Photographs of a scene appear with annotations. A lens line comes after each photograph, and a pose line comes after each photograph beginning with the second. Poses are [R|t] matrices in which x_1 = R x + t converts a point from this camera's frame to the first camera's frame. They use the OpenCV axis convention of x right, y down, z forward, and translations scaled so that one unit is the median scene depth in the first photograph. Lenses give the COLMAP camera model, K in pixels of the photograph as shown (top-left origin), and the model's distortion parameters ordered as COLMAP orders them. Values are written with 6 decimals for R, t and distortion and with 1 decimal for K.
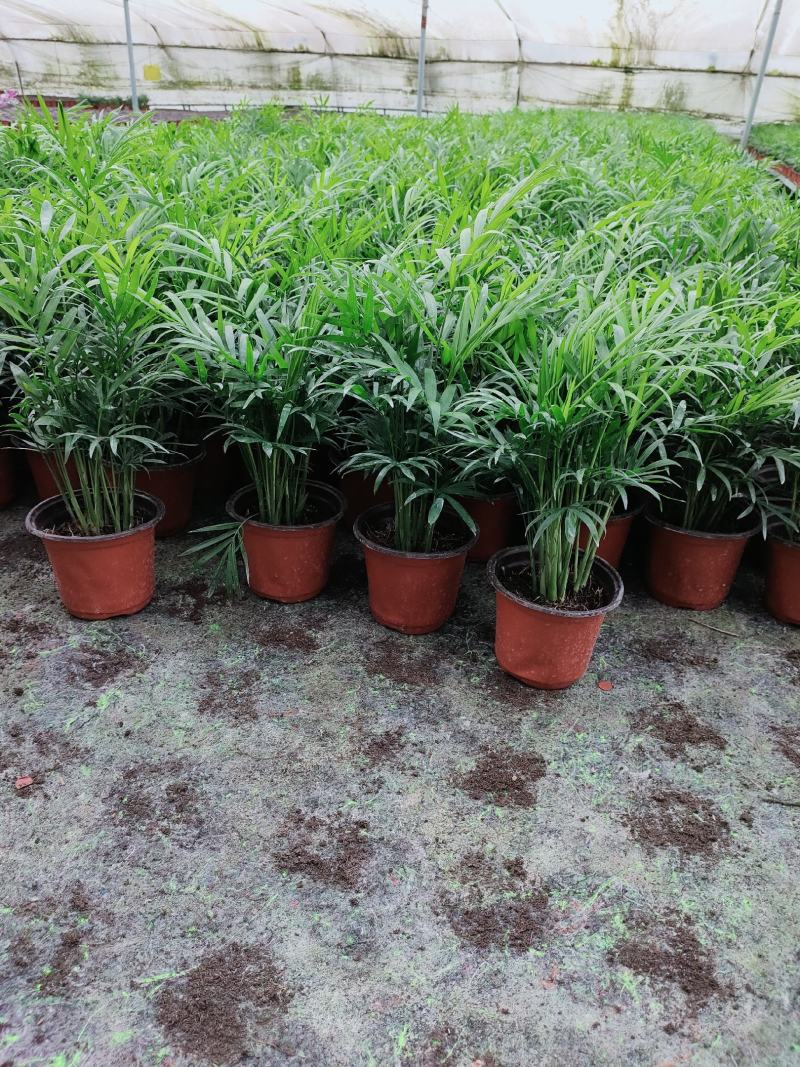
lens RADIAL K [[766.2, 0, 369.7], [0, 766.2, 553.7], [0, 0, 1]] dist [0.027058, -0.032268]
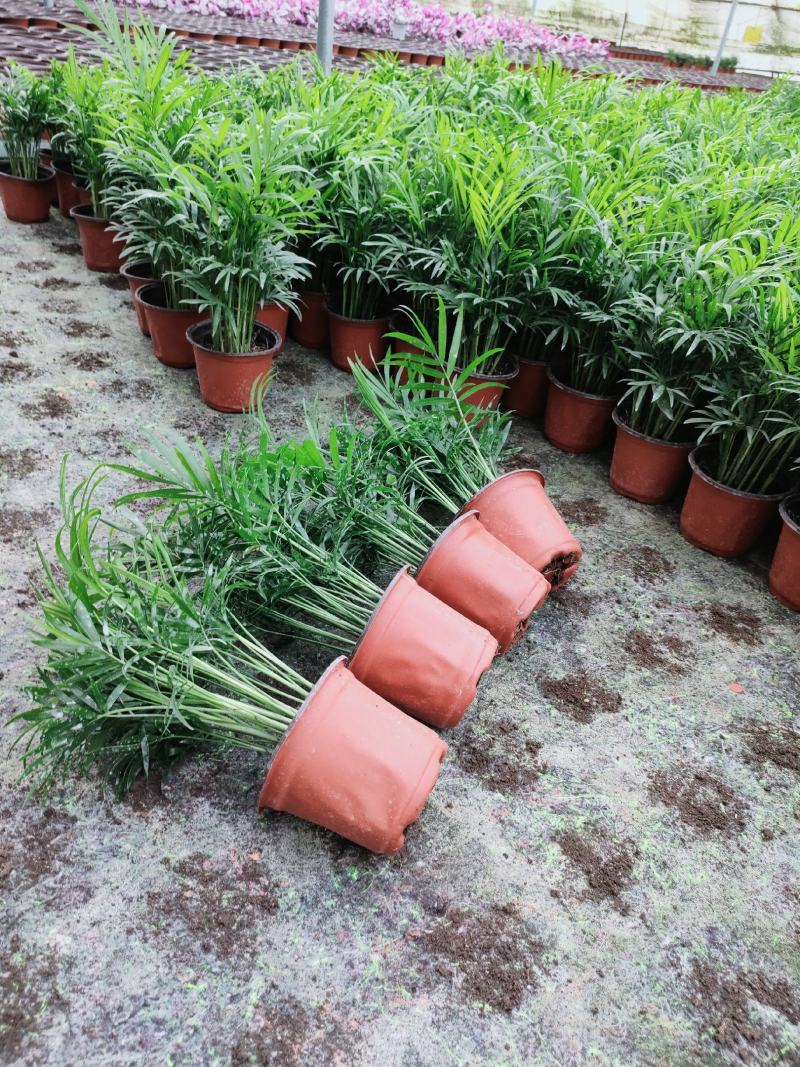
lens RADIAL K [[766.2, 0, 394.3], [0, 766.2, 544.0], [0, 0, 1]] dist [0.027058, -0.032268]
pose [[0.805946, 0.379467, -0.454375, 0.331524], [-0.363580, 0.923010, 0.125945, 0.031135], [0.467184, 0.063696, 0.881862, -0.138195]]
